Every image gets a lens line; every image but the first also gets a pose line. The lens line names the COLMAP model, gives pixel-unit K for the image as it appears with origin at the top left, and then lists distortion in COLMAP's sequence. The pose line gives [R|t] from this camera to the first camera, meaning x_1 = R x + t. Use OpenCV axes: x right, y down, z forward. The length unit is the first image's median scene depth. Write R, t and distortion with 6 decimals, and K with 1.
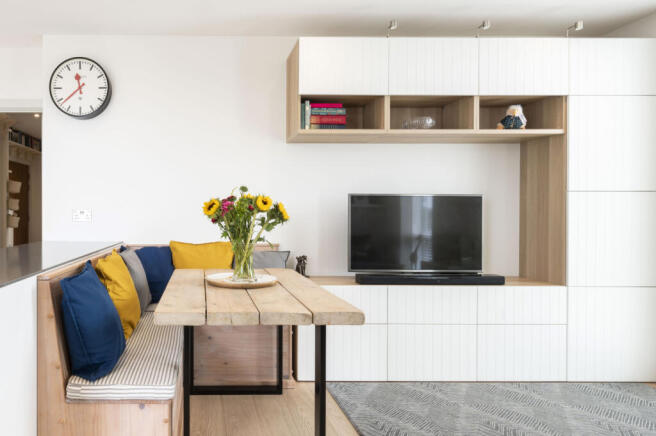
lens RADIAL K [[338.6, 0, 328.1], [0, 338.6, 211.2], [0, 0, 1]] dist [-0.003100, -0.000099]
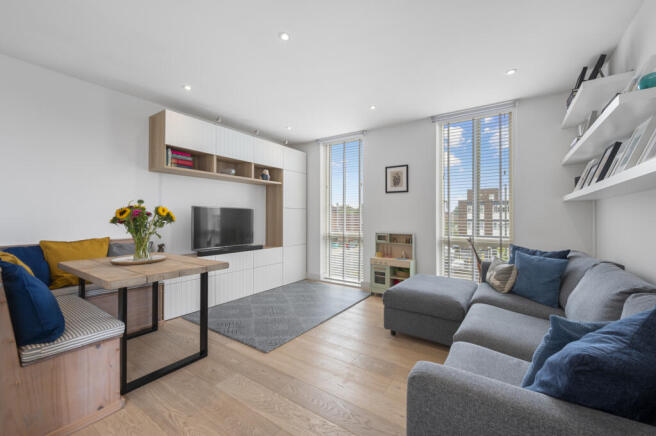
lens RADIAL K [[266.6, 0, 328.0], [0, 266.6, 218.0], [0, 0, 1]] dist [0.000140, 0.000024]
pose [[0.570910, -0.003526, 0.821005, -0.684321], [0.001092, 0.999993, 0.003535, 0.006292], [-0.821012, -0.001122, 0.570910, -0.368358]]
